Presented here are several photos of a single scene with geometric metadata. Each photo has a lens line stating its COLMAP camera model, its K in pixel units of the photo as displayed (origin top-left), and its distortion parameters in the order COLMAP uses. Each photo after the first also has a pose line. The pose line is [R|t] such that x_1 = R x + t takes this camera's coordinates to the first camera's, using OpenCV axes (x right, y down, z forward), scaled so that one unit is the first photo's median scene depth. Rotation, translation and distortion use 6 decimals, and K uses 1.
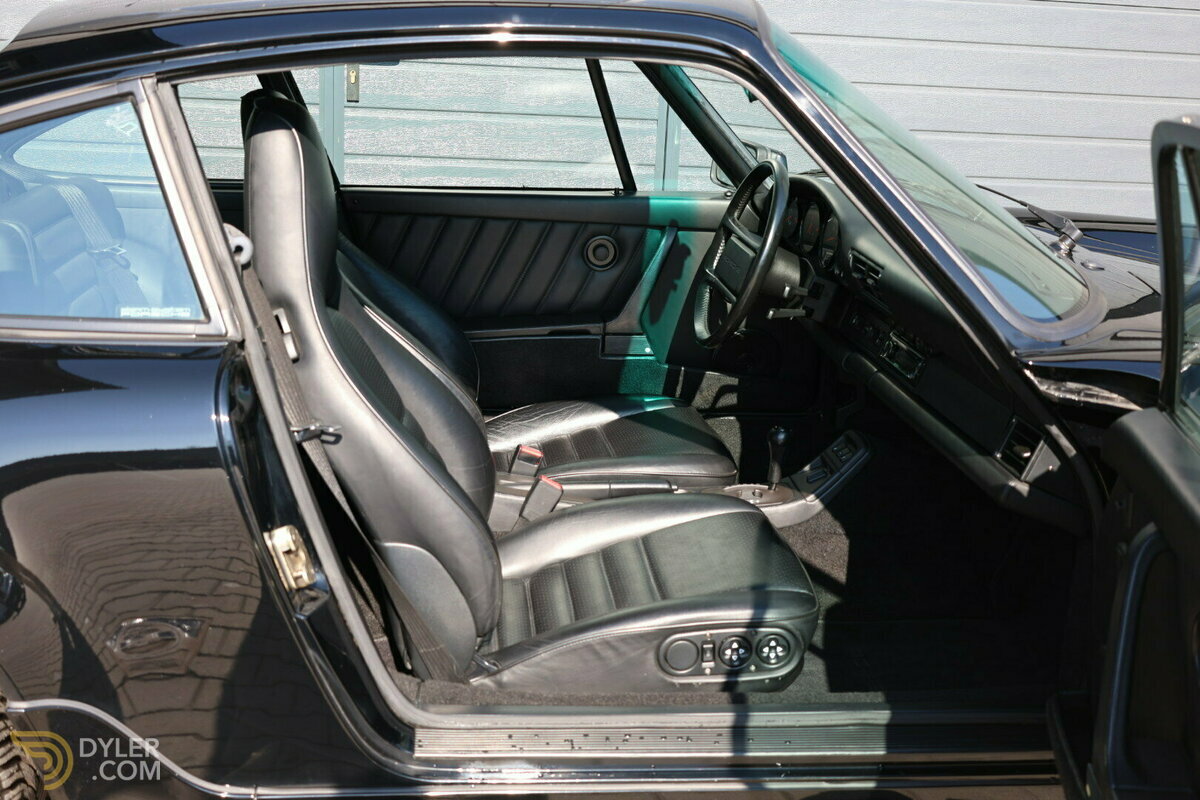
lens RADIAL K [[1451.1, 0, 599.6], [0, 1451.1, 400.3], [0, 0, 1]] dist [0.085813, 0.000000]
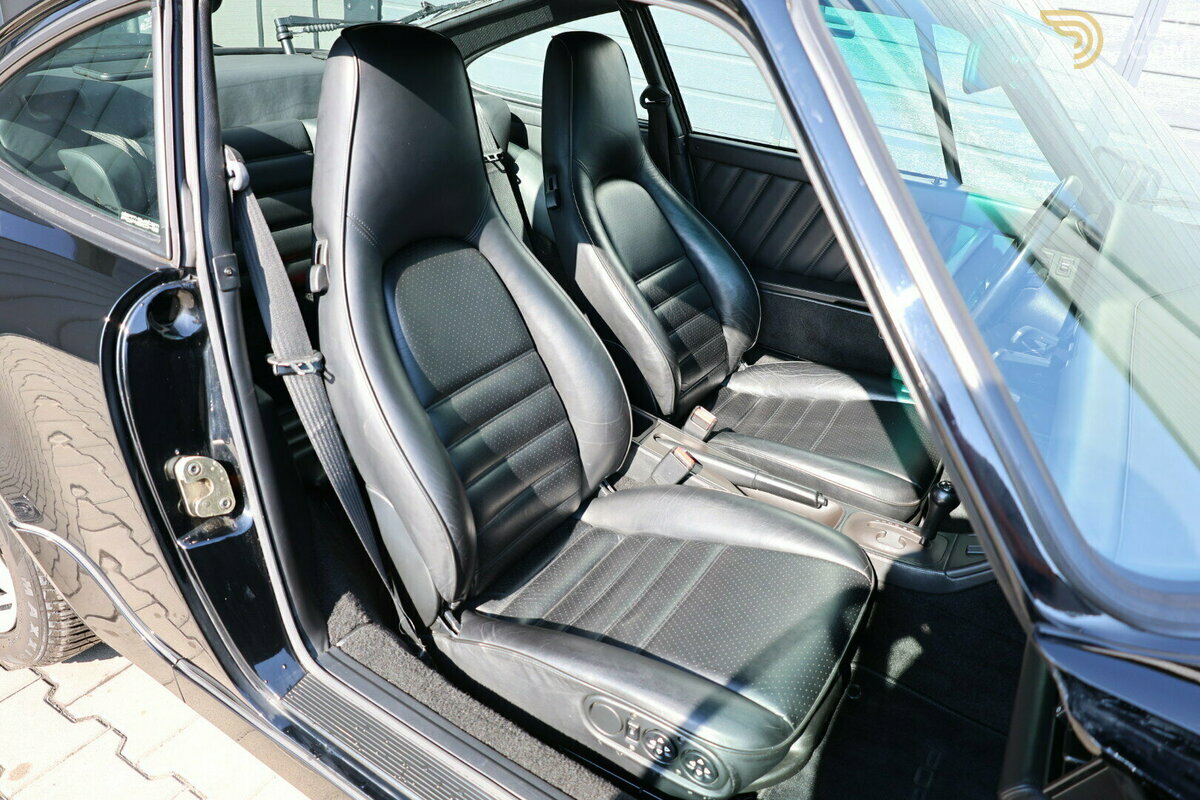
lens RADIAL K [[833.7, 0, 600.4], [0, 833.7, 400.6], [0, 0, 1]] dist [0.007739, 0.000843]
pose [[0.792146, 0.322003, -0.518478, 0.254727], [-0.224565, 0.943680, 0.242979, -0.132422], [0.567517, -0.076043, 0.819842, 0.587985]]
